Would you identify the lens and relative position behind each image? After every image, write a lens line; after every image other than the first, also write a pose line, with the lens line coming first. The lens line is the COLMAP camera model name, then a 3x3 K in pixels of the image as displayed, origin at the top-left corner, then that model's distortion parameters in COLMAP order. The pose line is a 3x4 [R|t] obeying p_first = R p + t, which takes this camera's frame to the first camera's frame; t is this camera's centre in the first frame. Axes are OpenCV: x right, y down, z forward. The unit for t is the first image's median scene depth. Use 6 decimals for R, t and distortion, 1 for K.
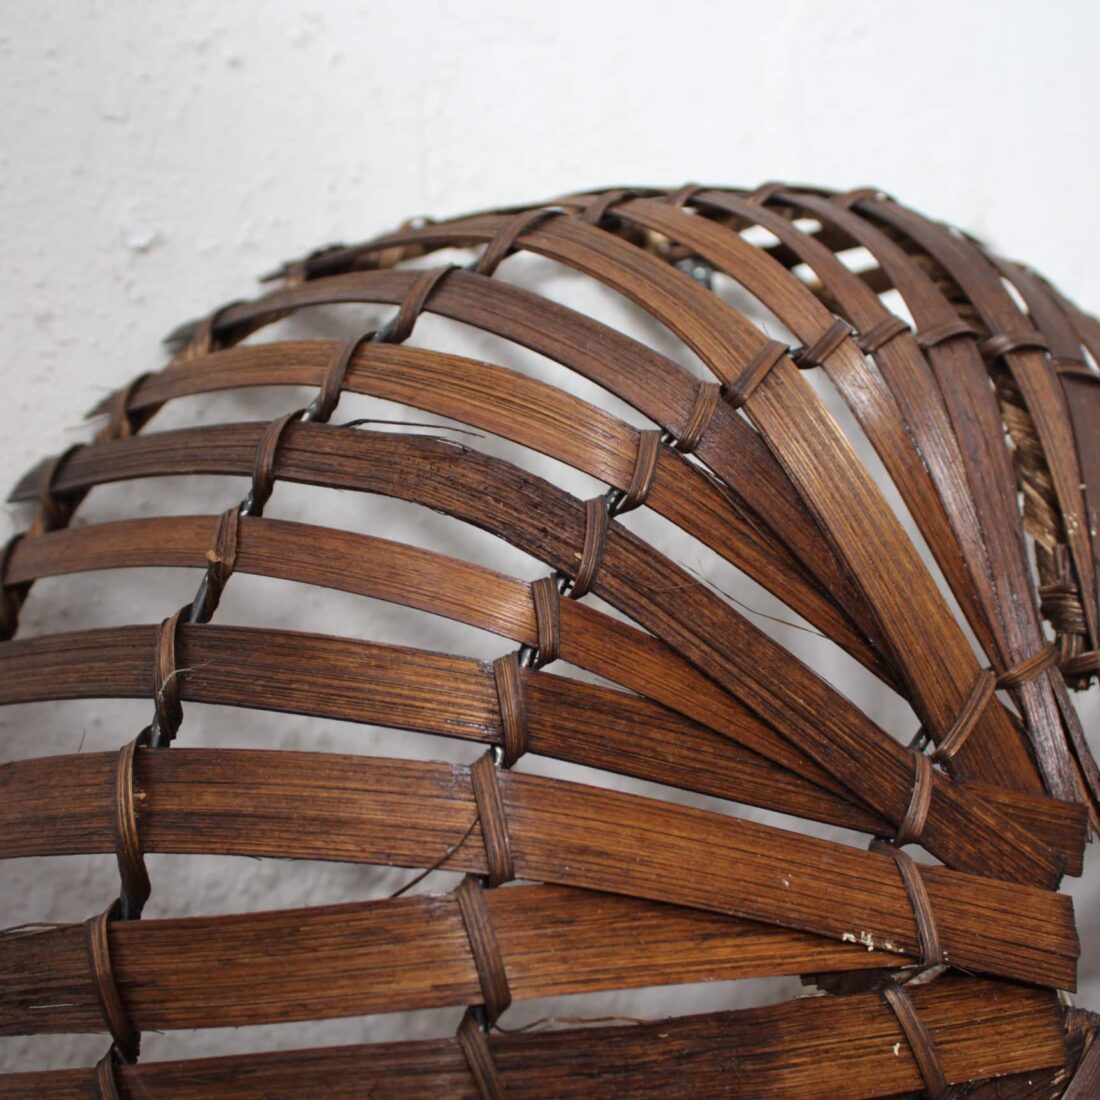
lens RADIAL K [[1653.7, 0, 527.3], [0, 1653.7, 545.6], [0, 0, 1]] dist [-0.121343, 0.102417]
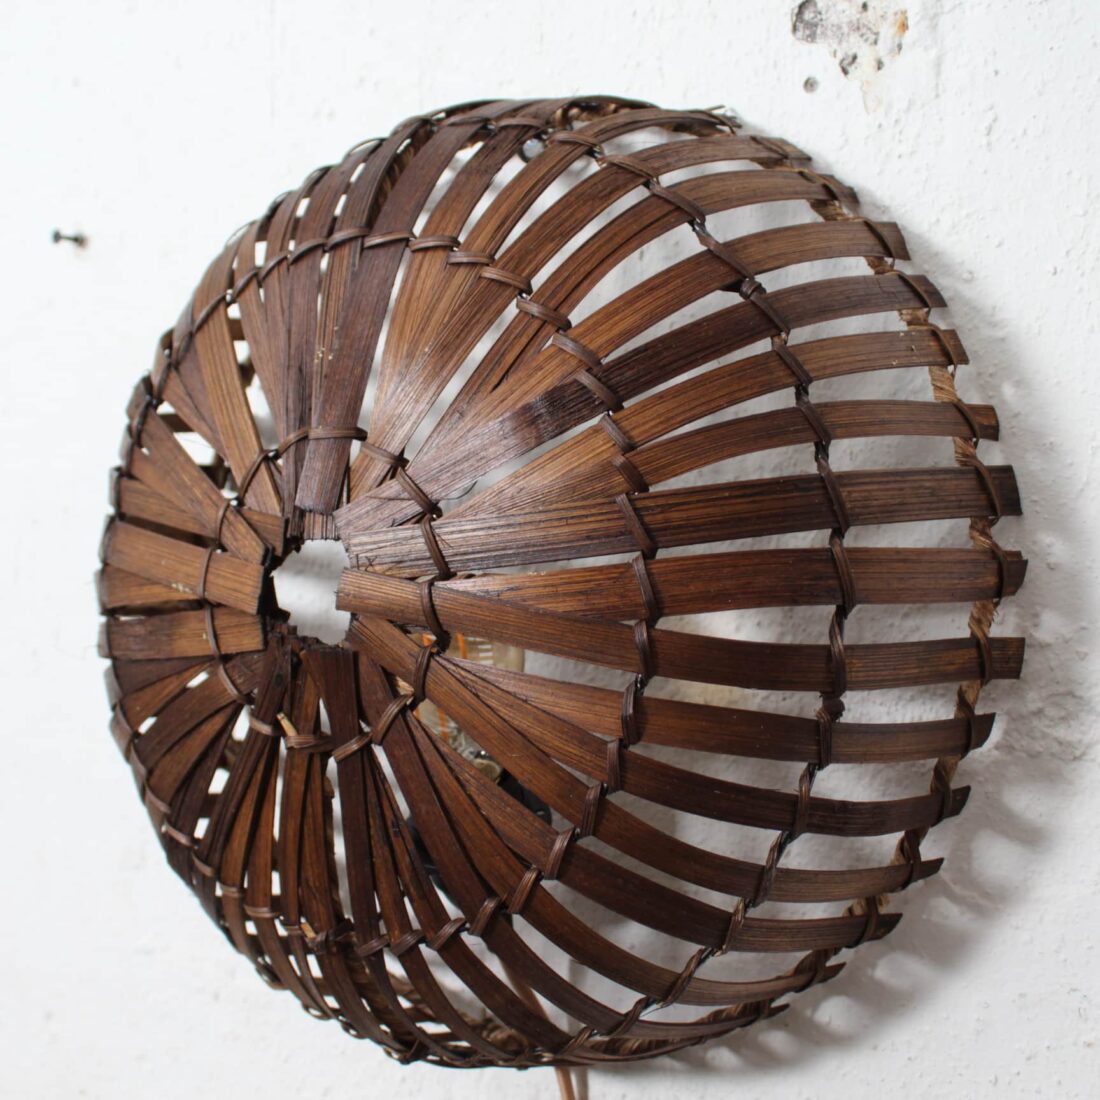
lens RADIAL K [[1653.7, 0, 527.3], [0, 1653.7, 545.6], [0, 0, 1]] dist [-0.121343, 0.102417]
pose [[0.395657, -0.013748, -0.918296, 2.402100], [0.221588, 0.971777, 0.080925, 0.104147], [0.891266, -0.235501, 0.387536, 0.541409]]
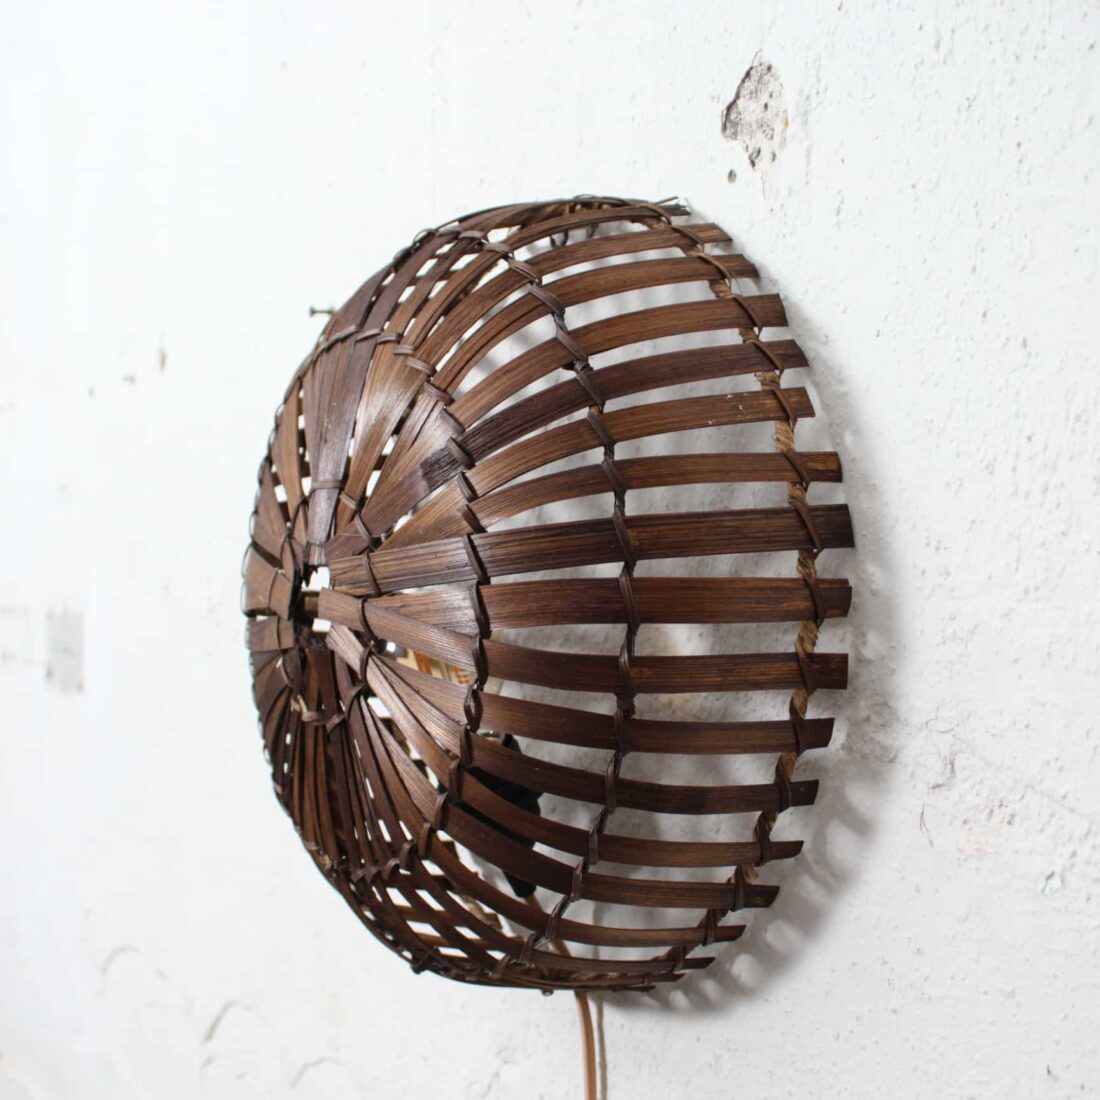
lens RADIAL K [[1653.7, 0, 527.3], [0, 1653.7, 545.6], [0, 0, 1]] dist [-0.121343, 0.102417]
pose [[0.005245, -0.005594, -0.999971, 3.139048], [0.236713, 0.971571, -0.004193, 0.267478], [0.971566, -0.236684, 0.006420, 1.431173]]
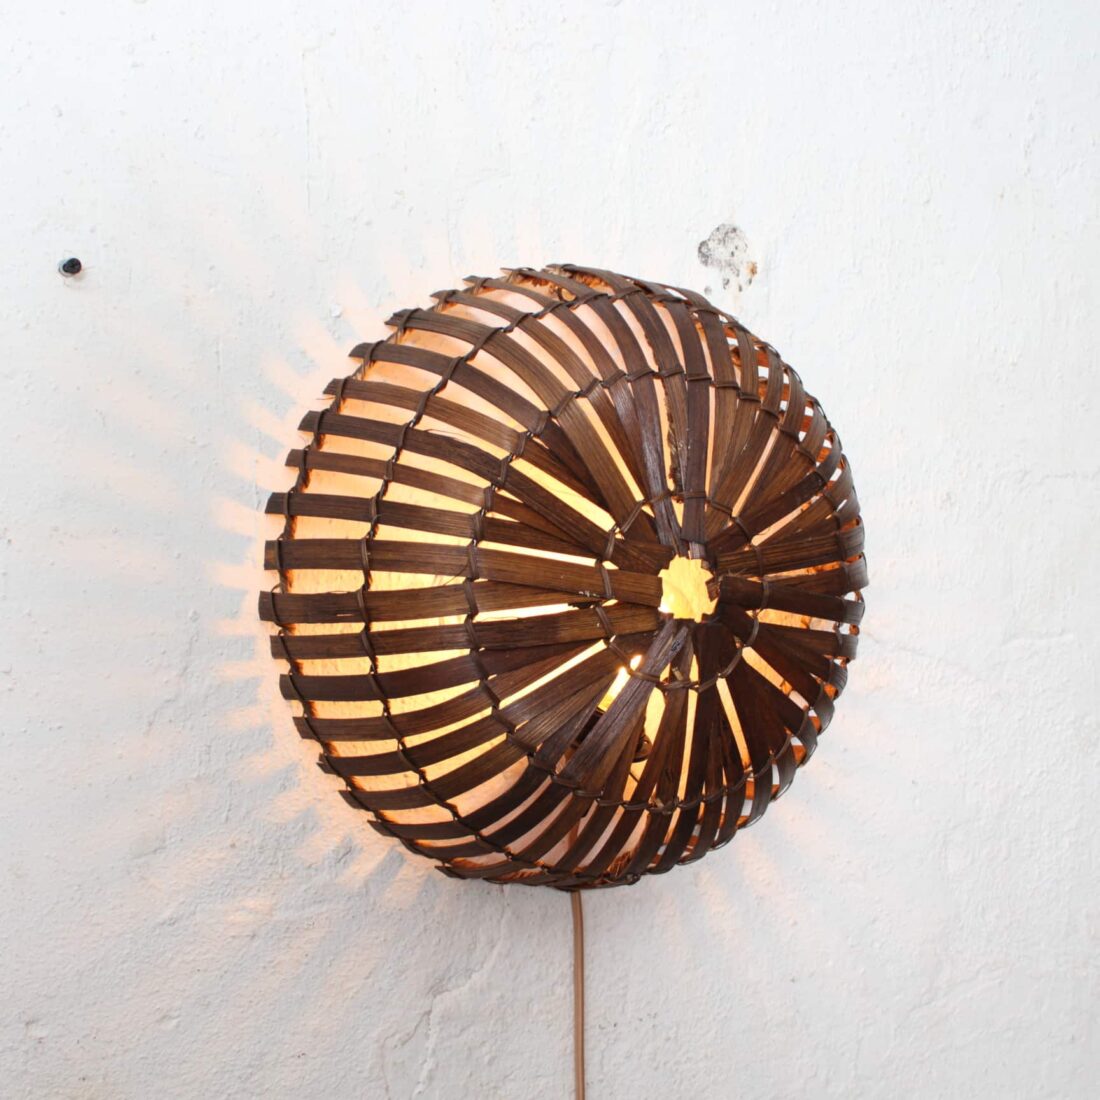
lens RADIAL K [[1653.7, 0, 527.3], [0, 1653.7, 545.6], [0, 0, 1]] dist [-0.121343, 0.102417]
pose [[0.999263, -0.009276, -0.037259, 0.204685], [0.018953, 0.963082, 0.268542, -0.732639], [0.033393, -0.269050, 0.962547, -2.142466]]
